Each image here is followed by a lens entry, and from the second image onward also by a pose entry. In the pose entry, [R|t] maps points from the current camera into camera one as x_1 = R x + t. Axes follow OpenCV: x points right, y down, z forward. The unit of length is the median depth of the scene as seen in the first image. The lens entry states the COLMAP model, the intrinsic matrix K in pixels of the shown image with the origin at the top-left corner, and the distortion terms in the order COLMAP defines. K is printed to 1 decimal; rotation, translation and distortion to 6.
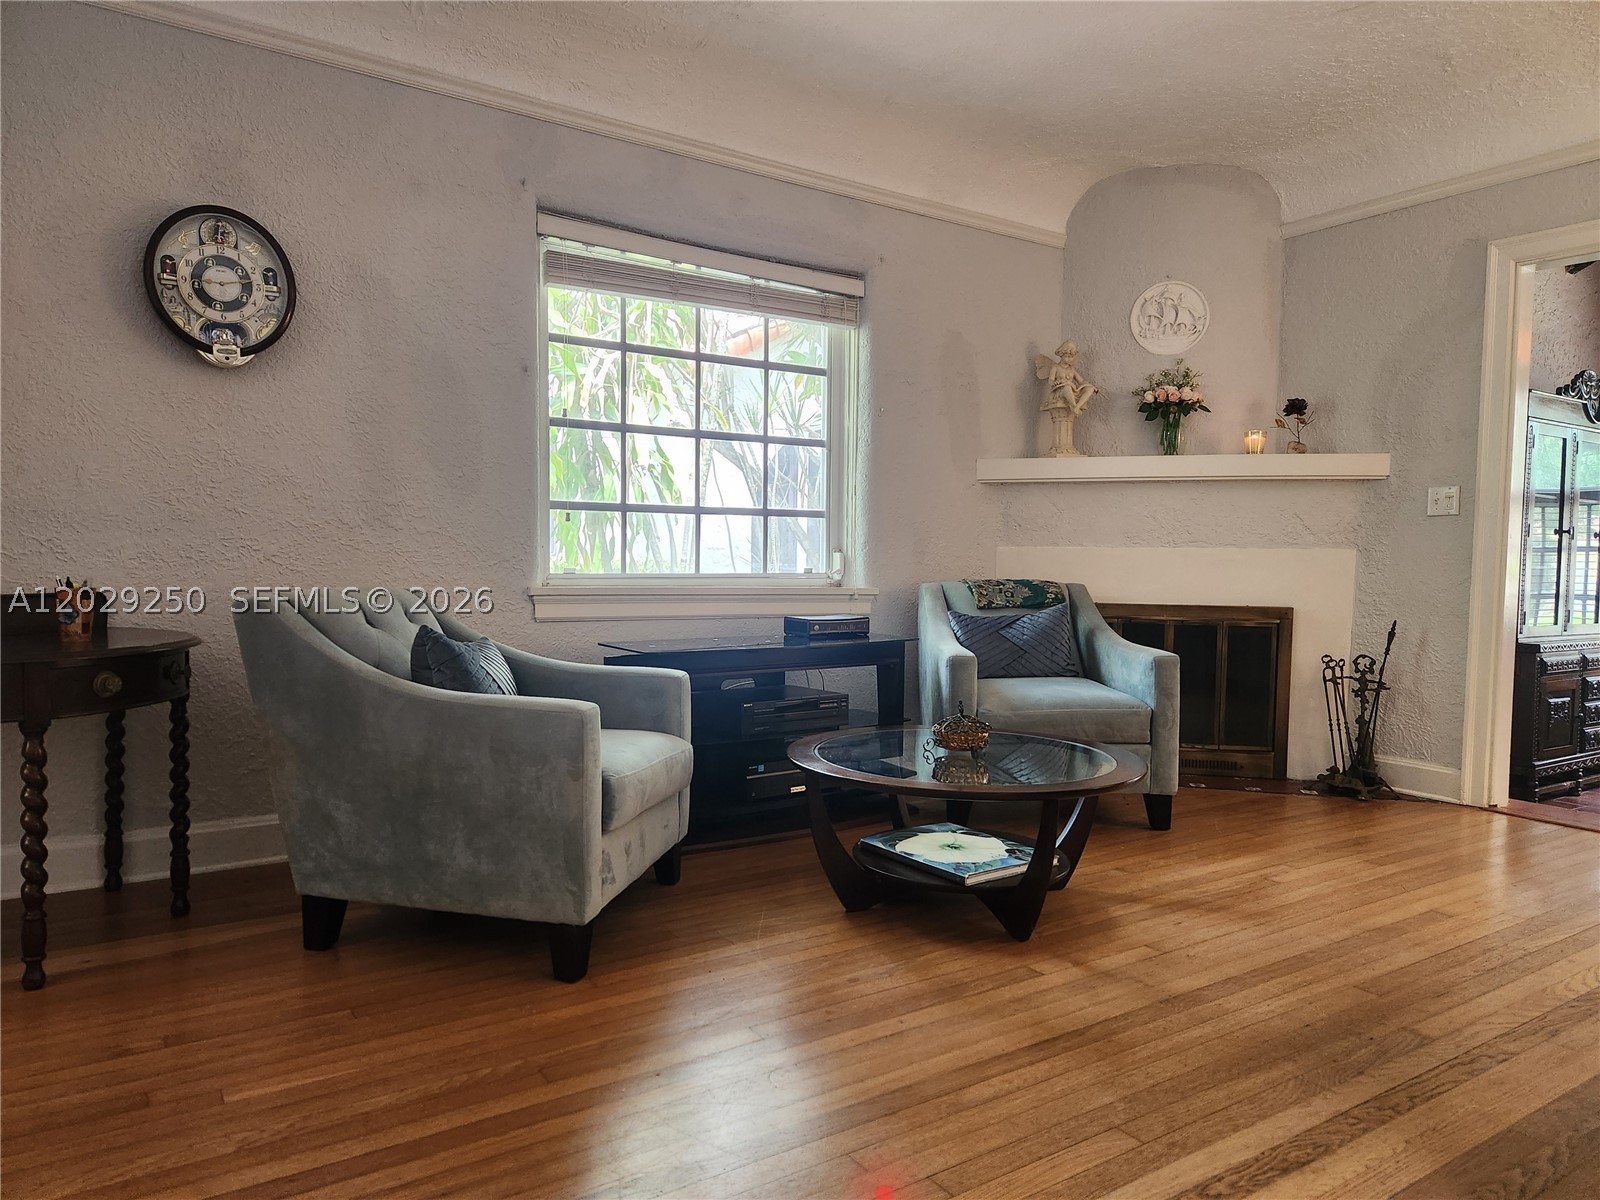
lens RADIAL K [[1065.8, 0, 800.0], [0, 1065.8, 600.0], [0, 0, 1]] dist [0.070407, -0.053674]
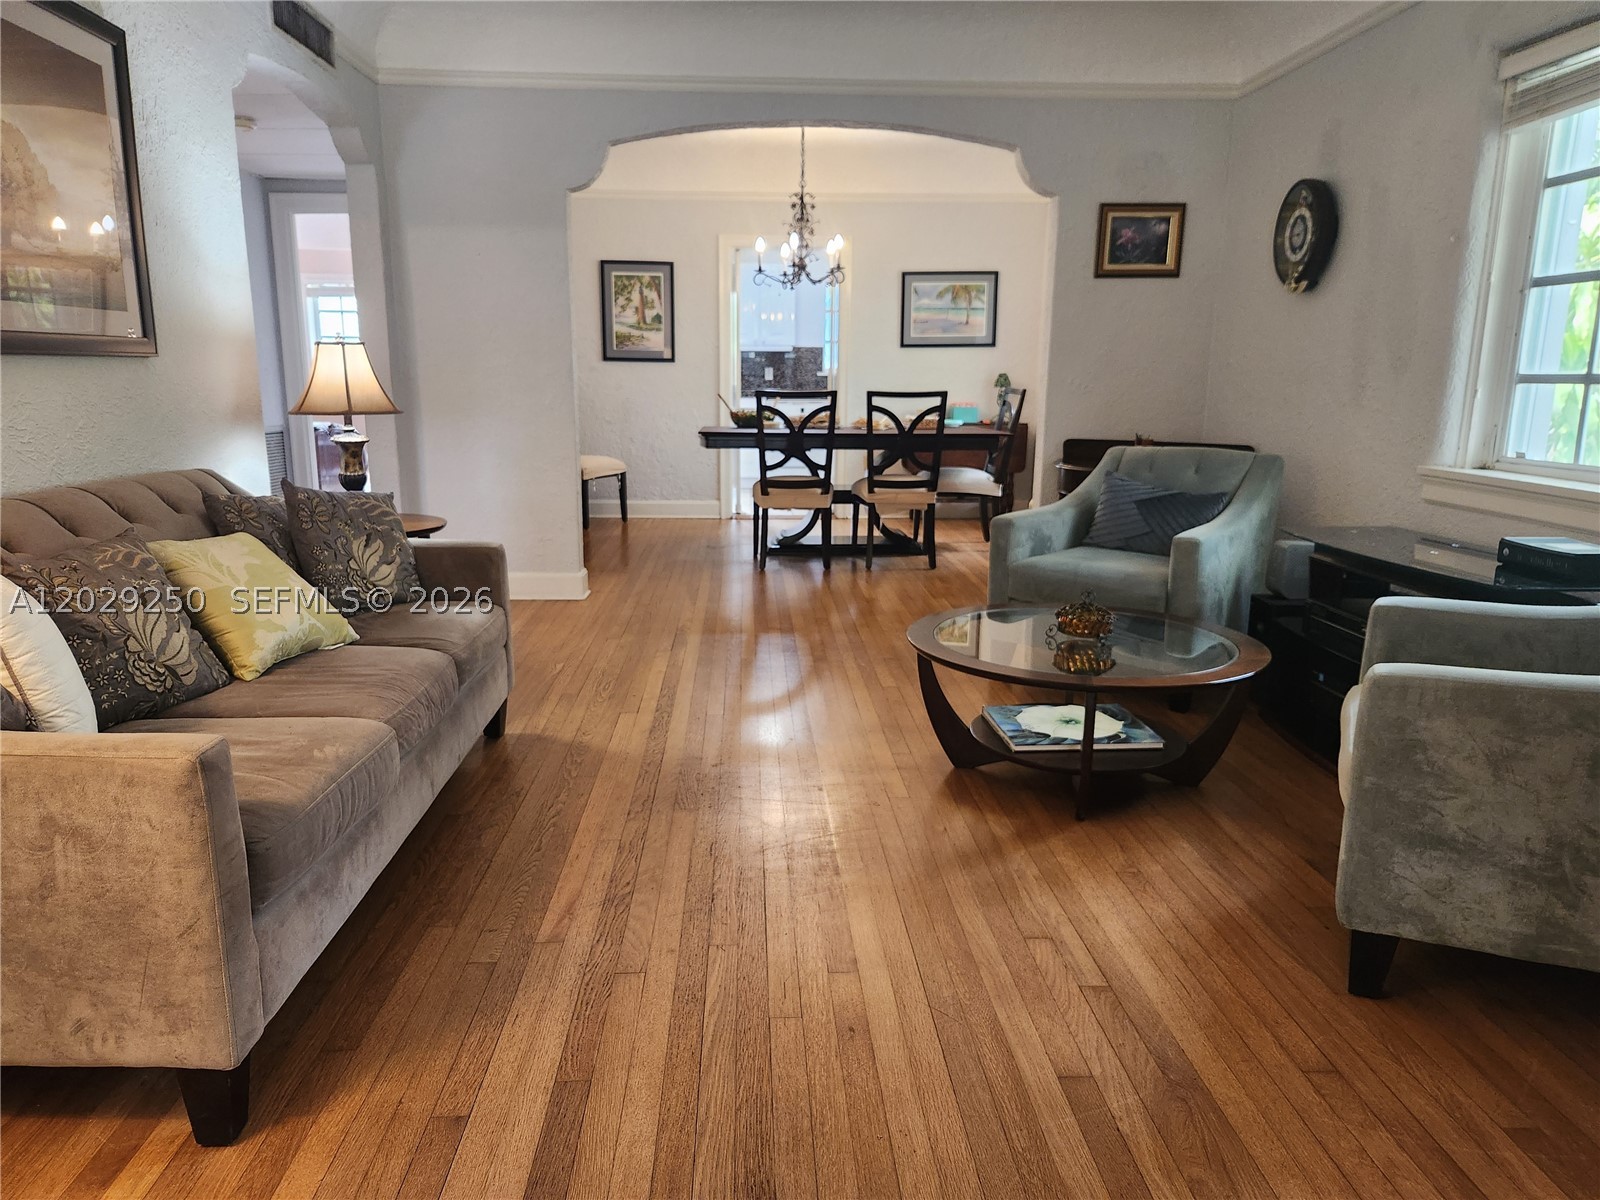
lens RADIAL K [[1094.5, 0, 800.0], [0, 1094.5, 600.0], [0, 0, 1]] dist [0.060098, -0.065499]
pose [[-0.516563, 0.157660, -0.841609, 1.118870], [-0.046804, 0.976234, 0.211607, -0.097962], [0.854969, 0.148699, -0.496907, 1.235802]]
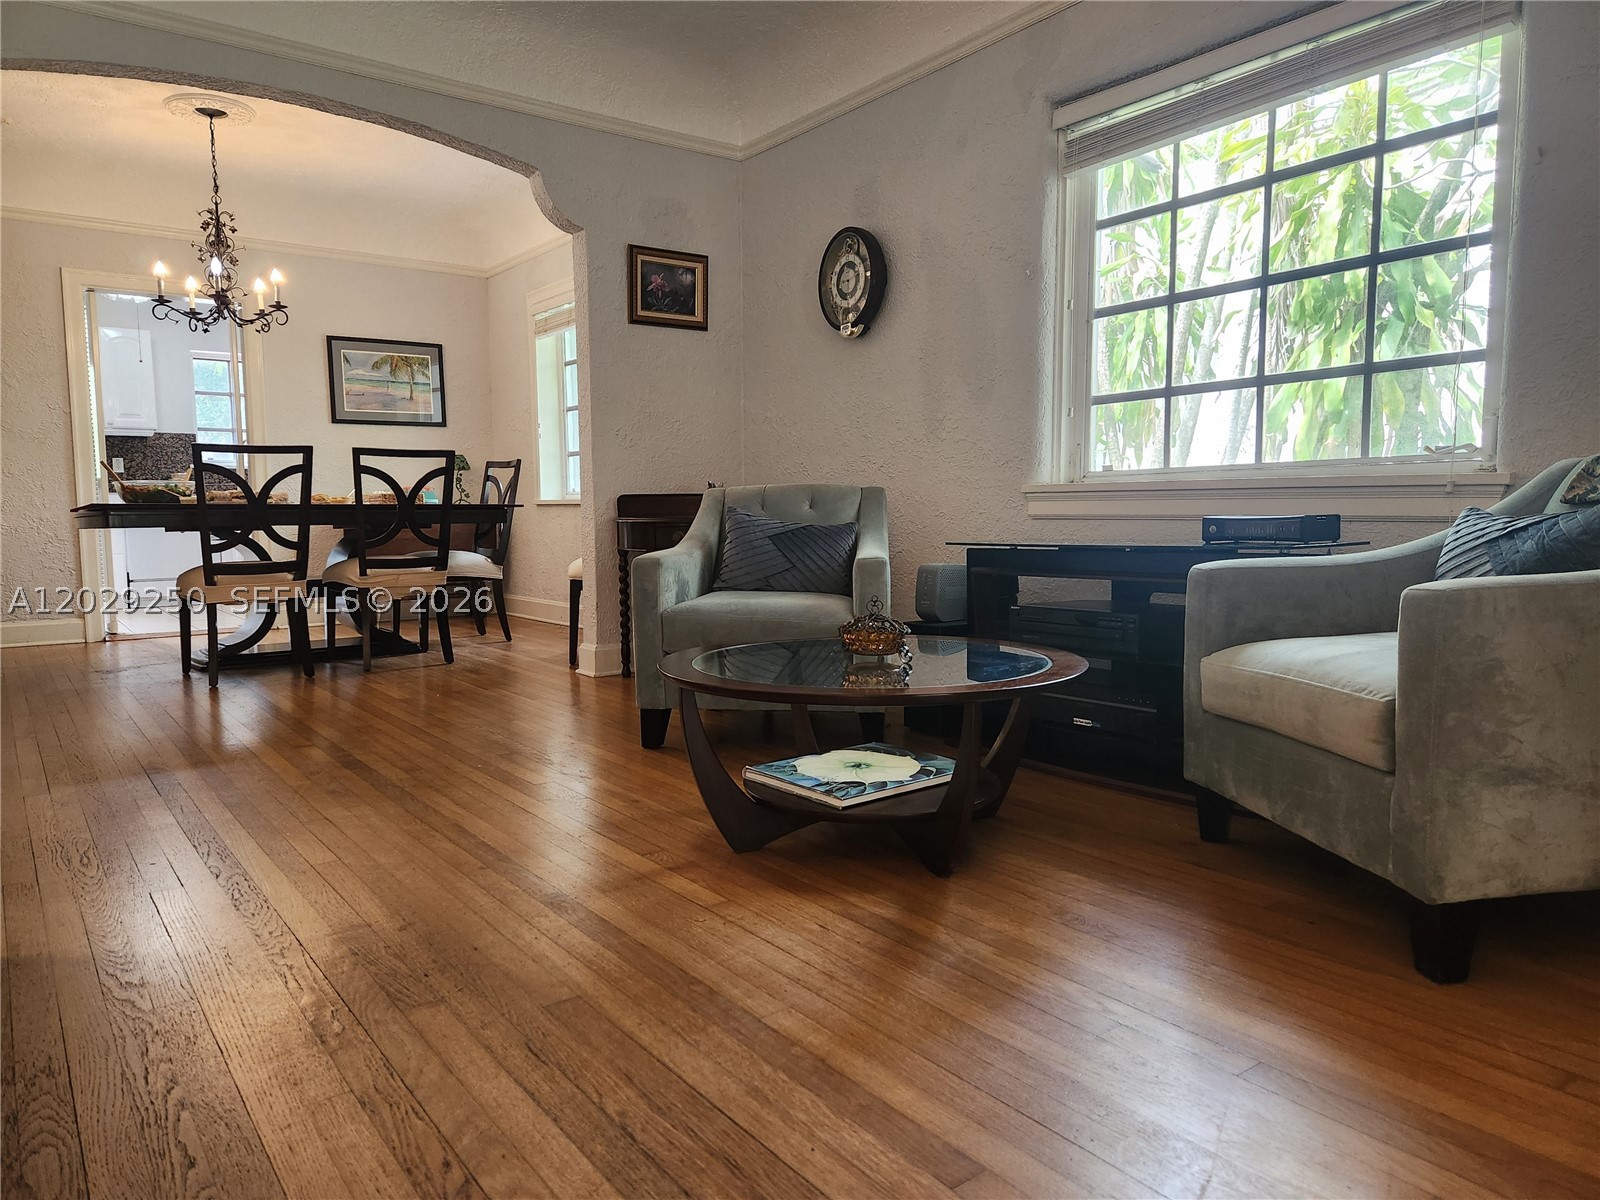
lens RADIAL K [[1065.8, 0, 800.0], [0, 1065.8, 600.0], [0, 0, 1]] dist [0.070407, -0.053674]
pose [[0.054128, 0.073524, -0.995824, 0.937831], [-0.027351, 0.997020, 0.072125, 0.036348], [0.998159, 0.023333, 0.055977, 0.863184]]
